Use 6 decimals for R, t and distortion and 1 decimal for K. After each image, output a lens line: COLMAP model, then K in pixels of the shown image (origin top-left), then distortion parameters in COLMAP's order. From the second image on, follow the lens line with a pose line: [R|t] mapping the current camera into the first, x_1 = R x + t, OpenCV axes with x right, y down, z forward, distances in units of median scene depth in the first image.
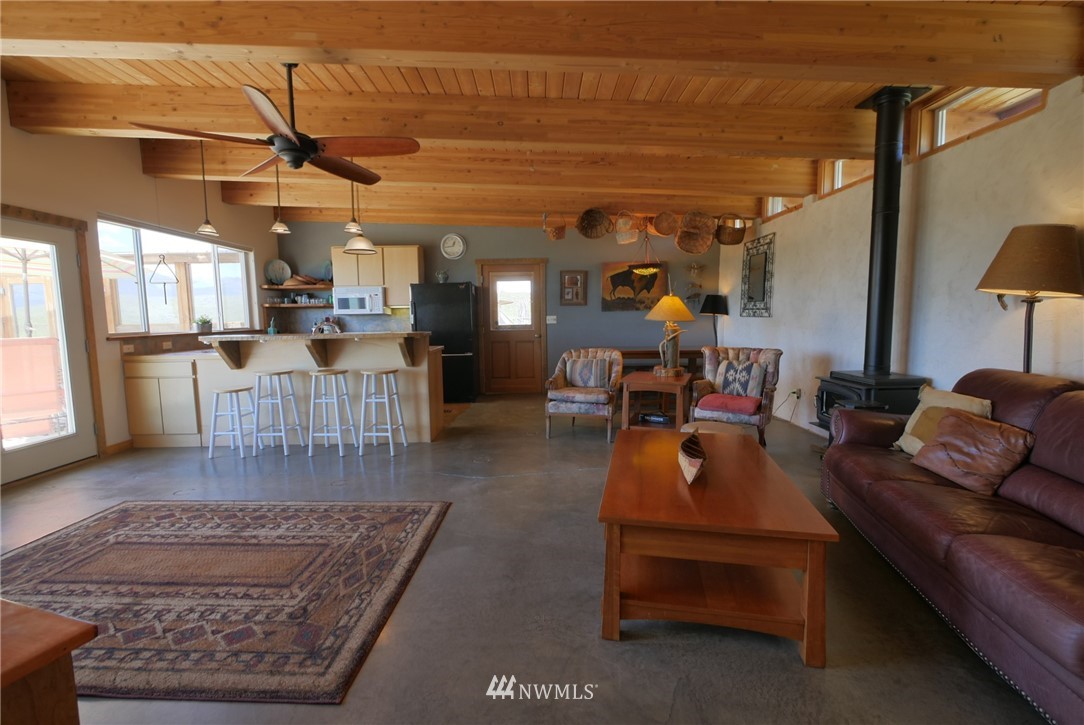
lens RADIAL K [[464.4, 0, 542.0], [0, 464.4, 362.4], [0, 0, 1]] dist [-0.006548, 0.000465]
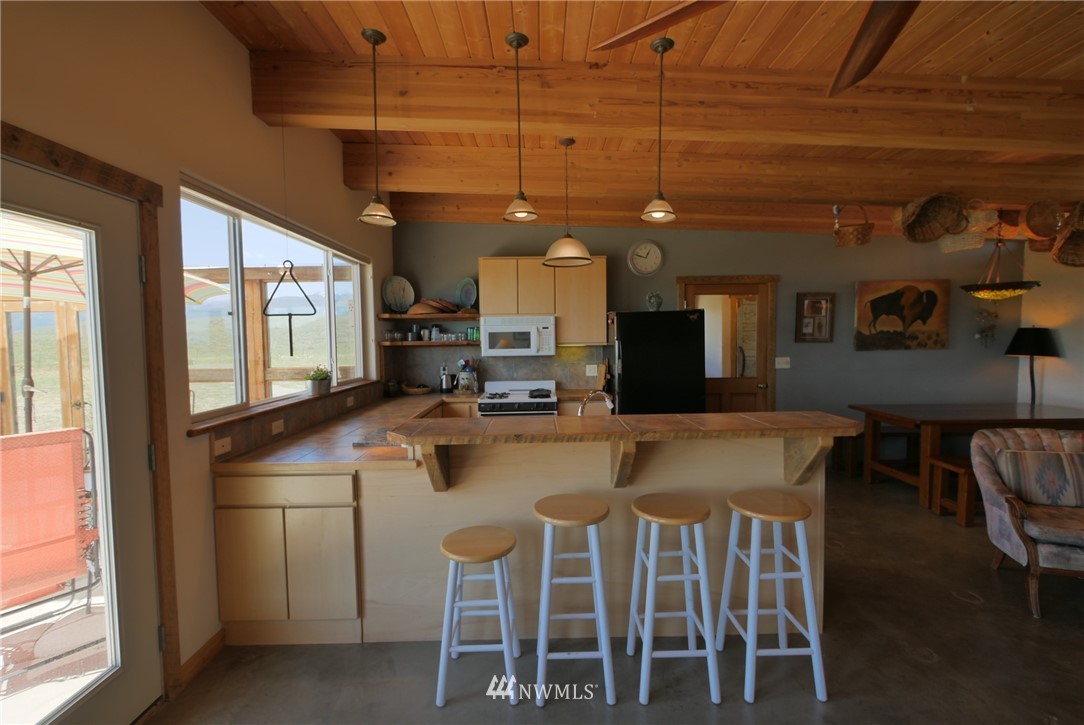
lens RADIAL K [[464.4, 0, 542.5], [0, 464.4, 362.1], [0, 0, 1]] dist [-0.006548, 0.000465]
pose [[0.999998, 0.000124, -0.002188, -0.446428], [-0.000227, 0.998889, -0.047122, -0.079224], [0.002179, 0.047122, 0.998887, 0.404074]]
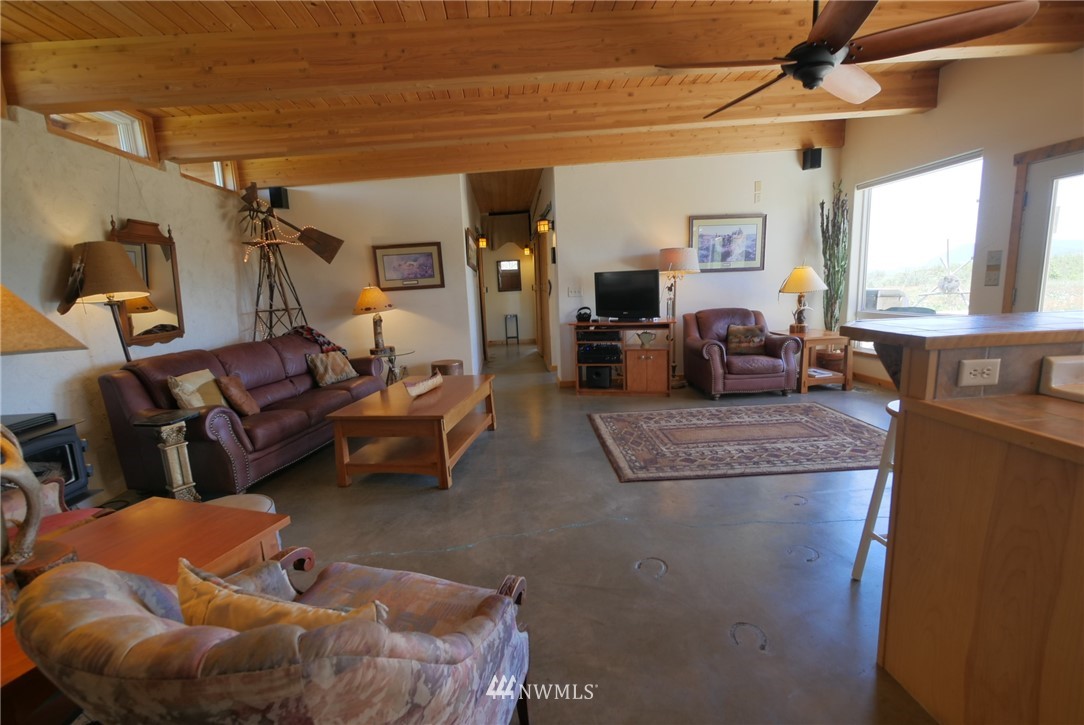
lens RADIAL K [[464.4, 0, 542.3], [0, 464.4, 362.7], [0, 0, 1]] dist [-0.006548, 0.000465]
pose [[-0.995918, 0.069409, -0.057708, 0.005554], [0.051785, 0.962982, 0.264545, -0.211003], [0.073934, 0.260476, -0.962645, 1.960827]]
